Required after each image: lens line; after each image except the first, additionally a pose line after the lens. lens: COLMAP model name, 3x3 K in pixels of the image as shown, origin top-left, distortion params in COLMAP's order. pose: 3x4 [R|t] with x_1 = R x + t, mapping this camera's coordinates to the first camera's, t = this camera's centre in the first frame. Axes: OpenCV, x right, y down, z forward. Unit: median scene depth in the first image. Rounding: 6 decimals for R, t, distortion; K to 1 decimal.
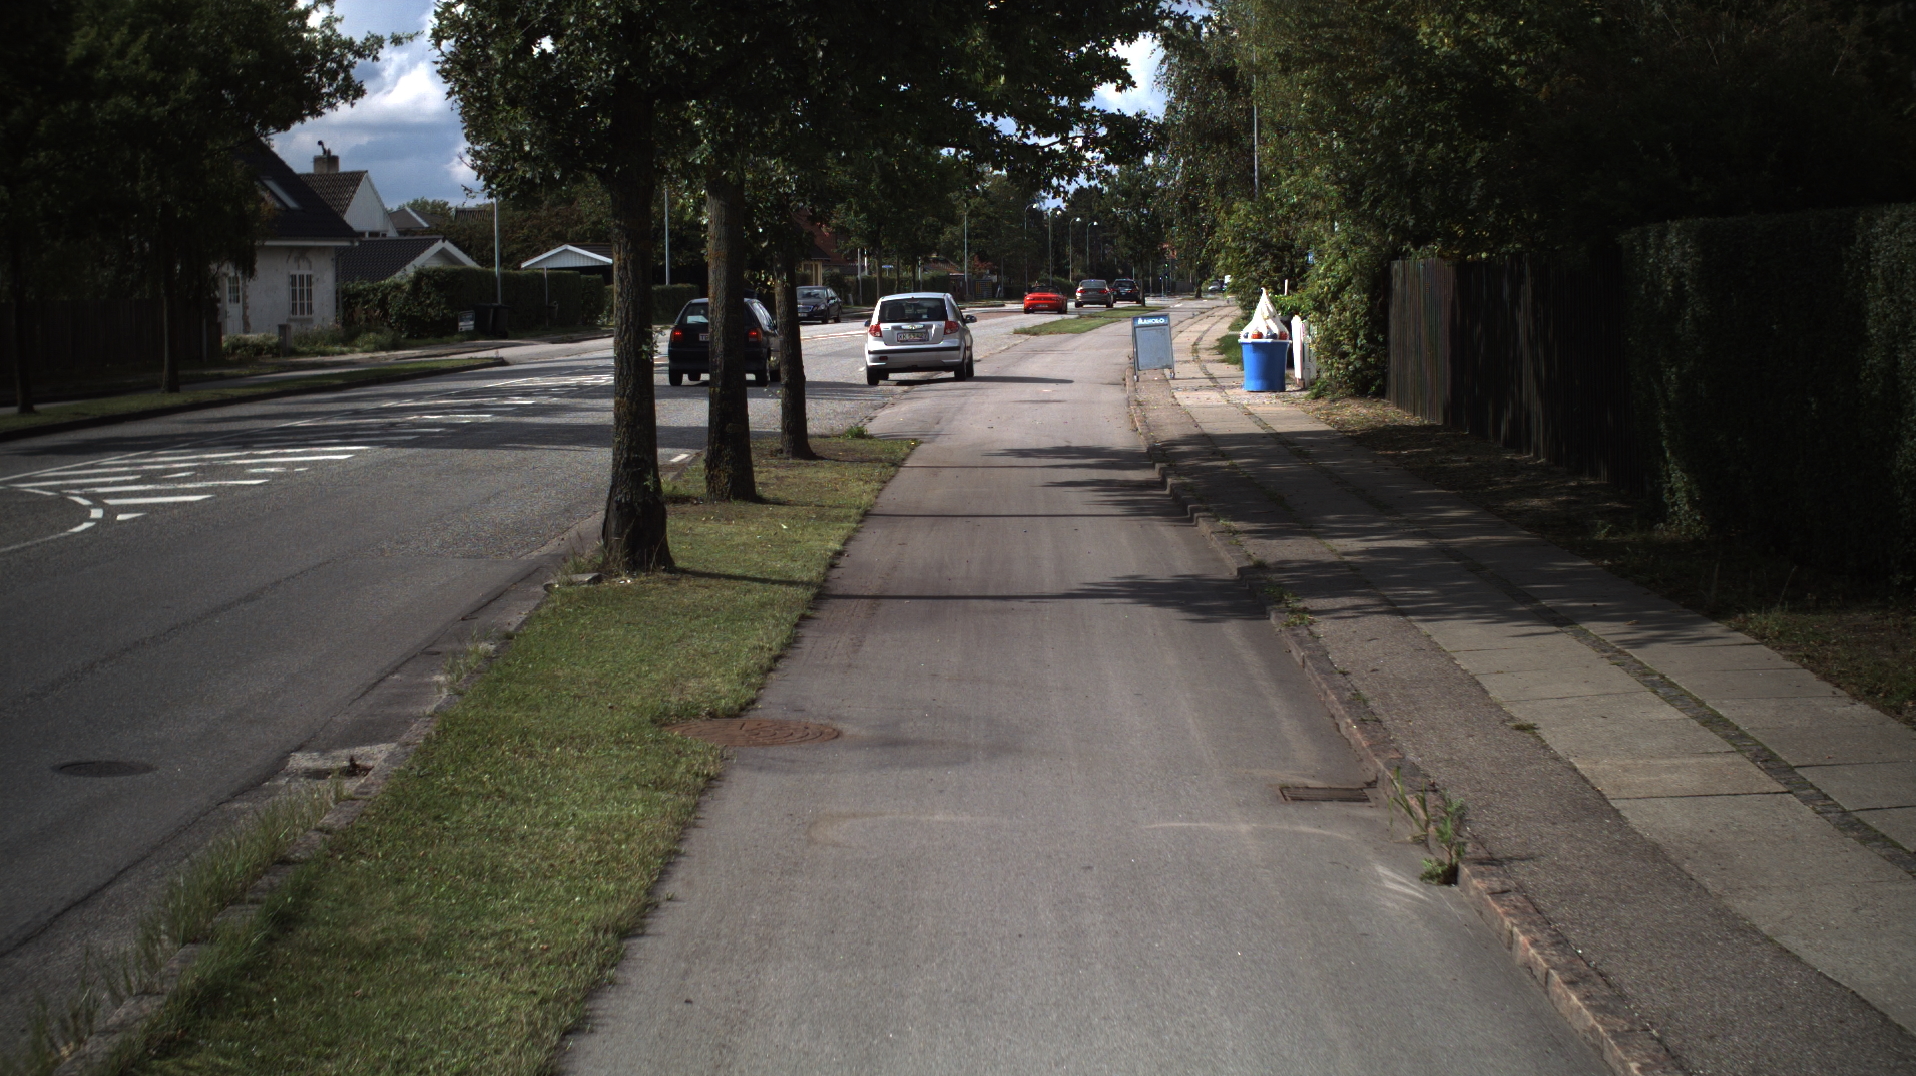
lens RADIAL K [[3413.8, 0, 958.0], [0, 3413.8, 538.0], [0, 0, 1]] dist [-0.285473, 0.378607]
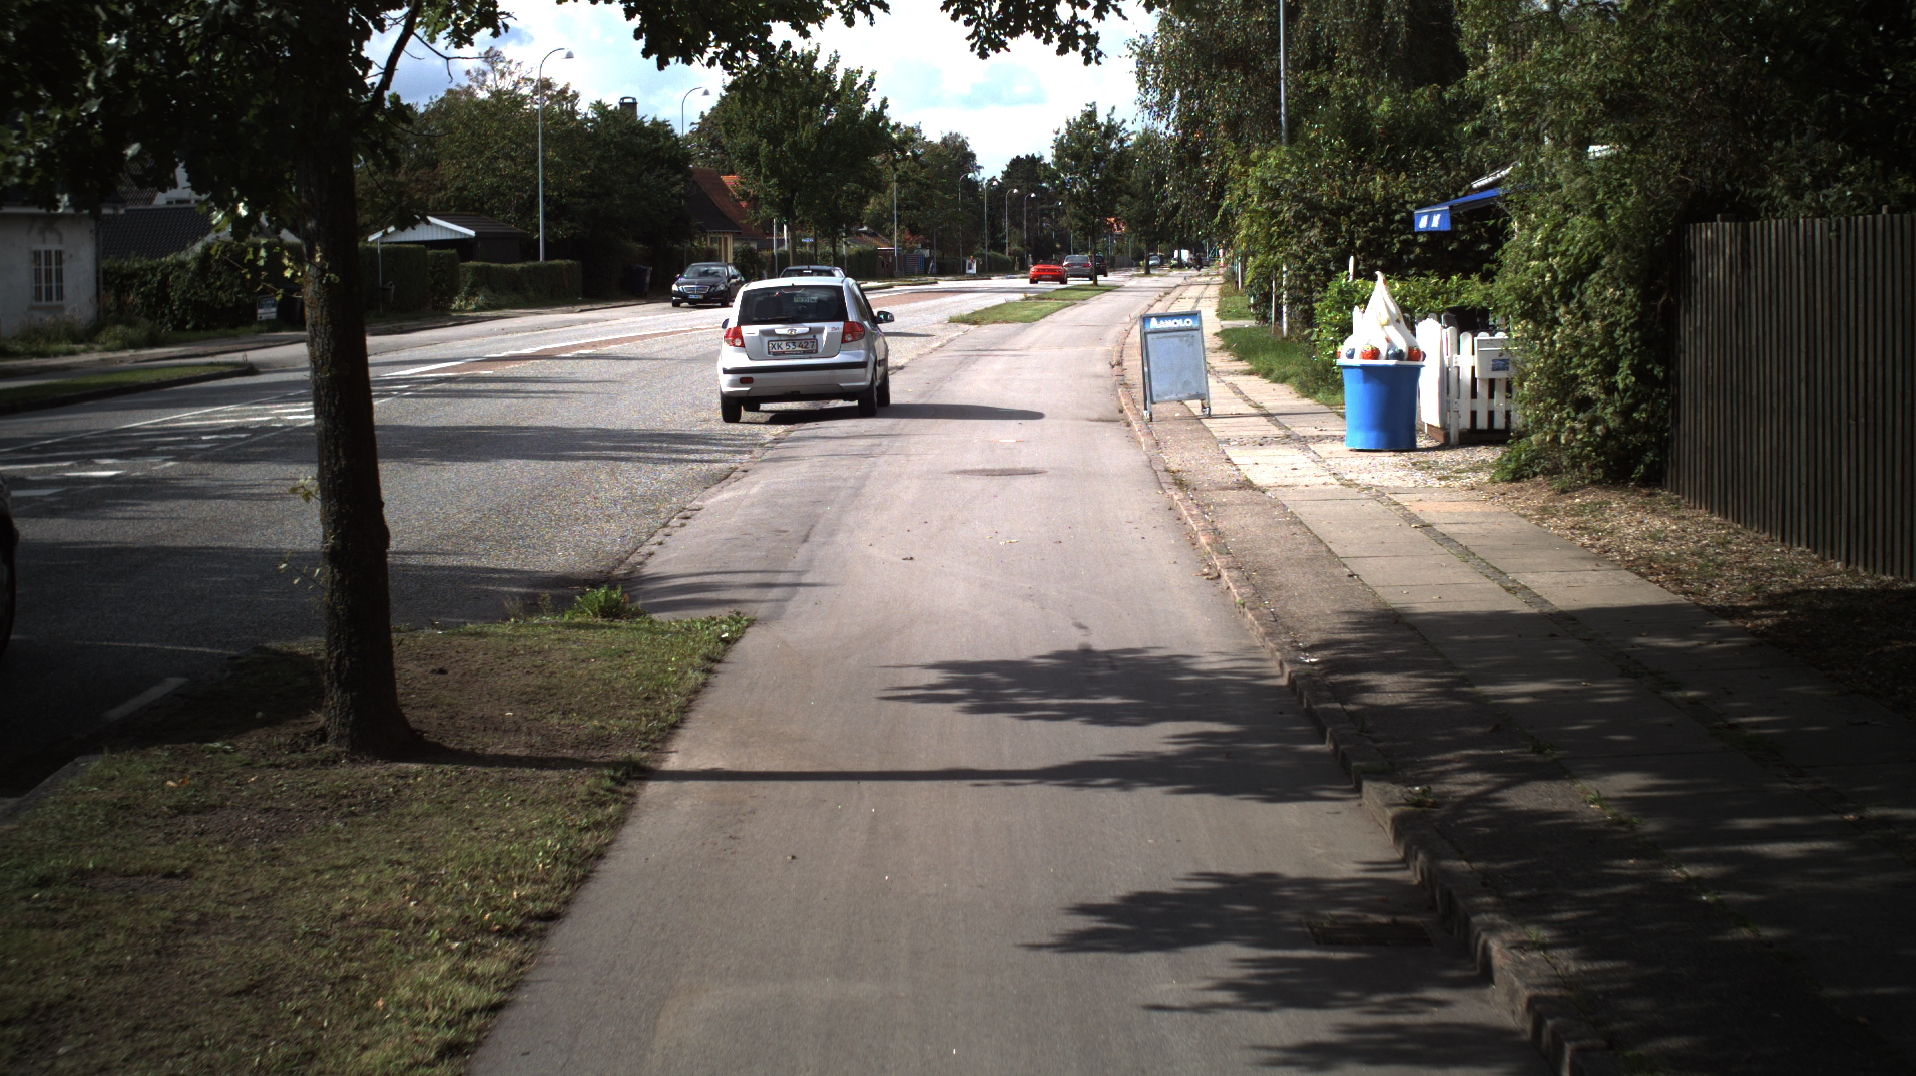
lens RADIAL K [[3413.8, 0, 958.0], [0, 3413.8, 538.0], [0, 0, 1]] dist [-0.285473, 0.378607]
pose [[0.999807, -0.000808, 0.019618, 0.005874], [0.000661, 0.999972, 0.007498, -0.032361], [-0.019624, -0.007483, 0.999779, 0.419414]]
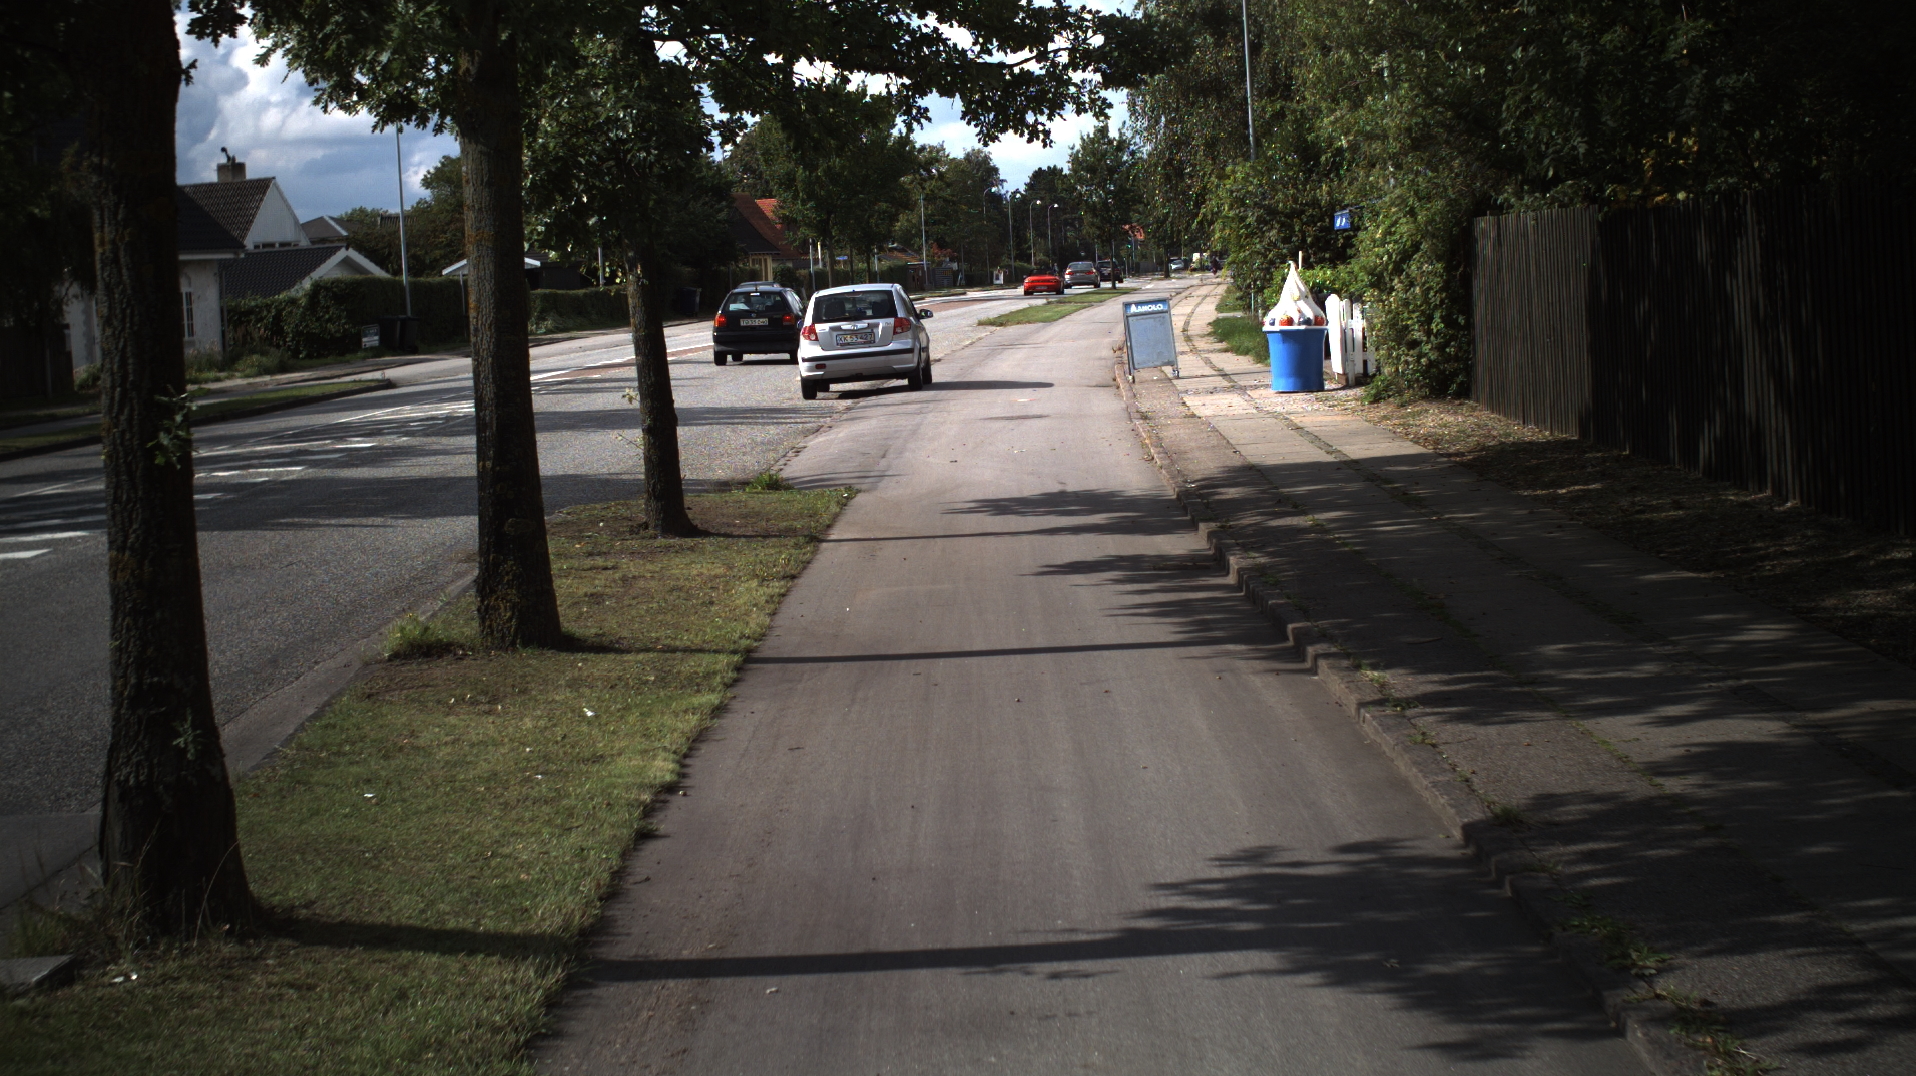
lens RADIAL K [[3413.8, 0, 958.0], [0, 3413.8, 538.0], [0, 0, 1]] dist [-0.285473, 0.378607]
pose [[0.999132, -0.040824, 0.008239, 0.003055], [0.040797, 0.999162, 0.003435, -0.015041], [-0.008372, -0.003096, 0.999960, 0.209724]]
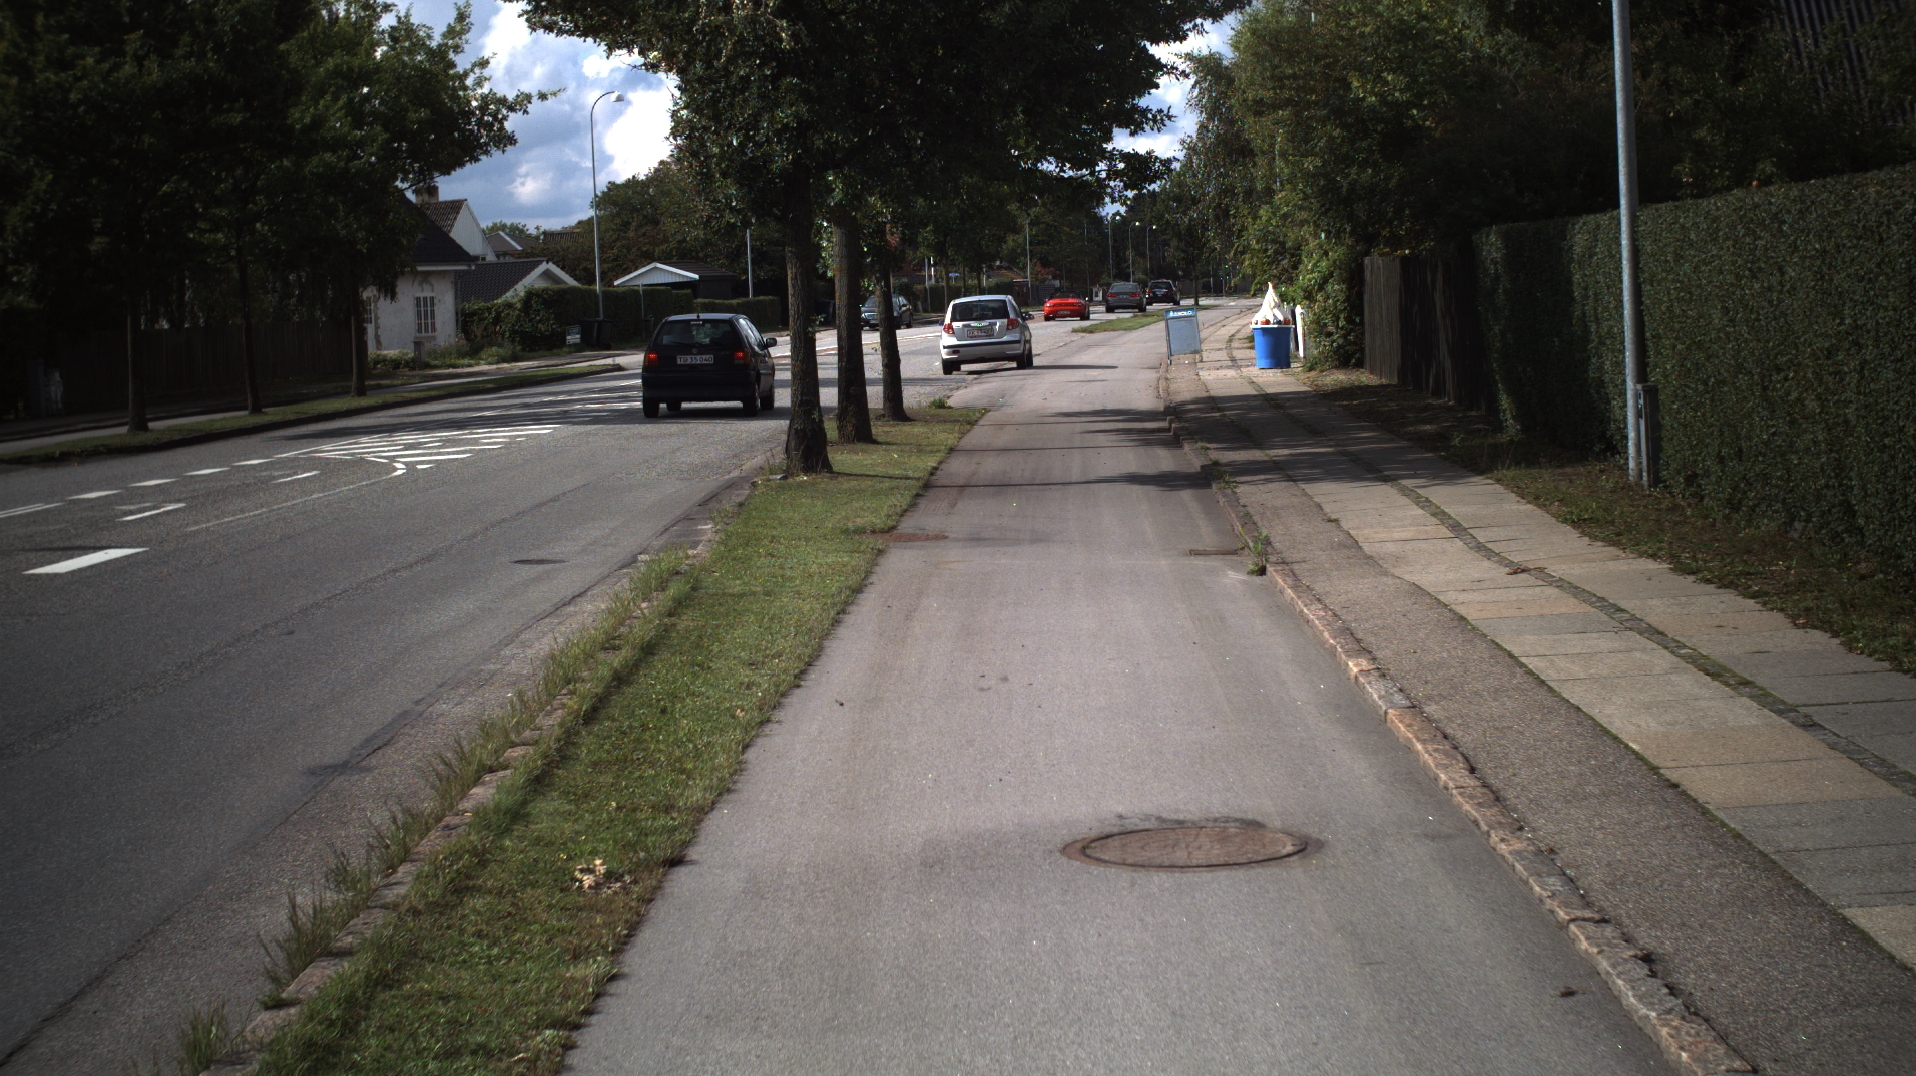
lens RADIAL K [[3413.8, 0, 958.0], [0, 3413.8, 538.0], [0, 0, 1]] dist [-0.285473, 0.378607]
pose [[0.999389, -0.027882, -0.021096, 0.002242], [0.027836, 0.999609, -0.002457, 0.016989], [0.021156, 0.001868, 0.999774, -0.209115]]
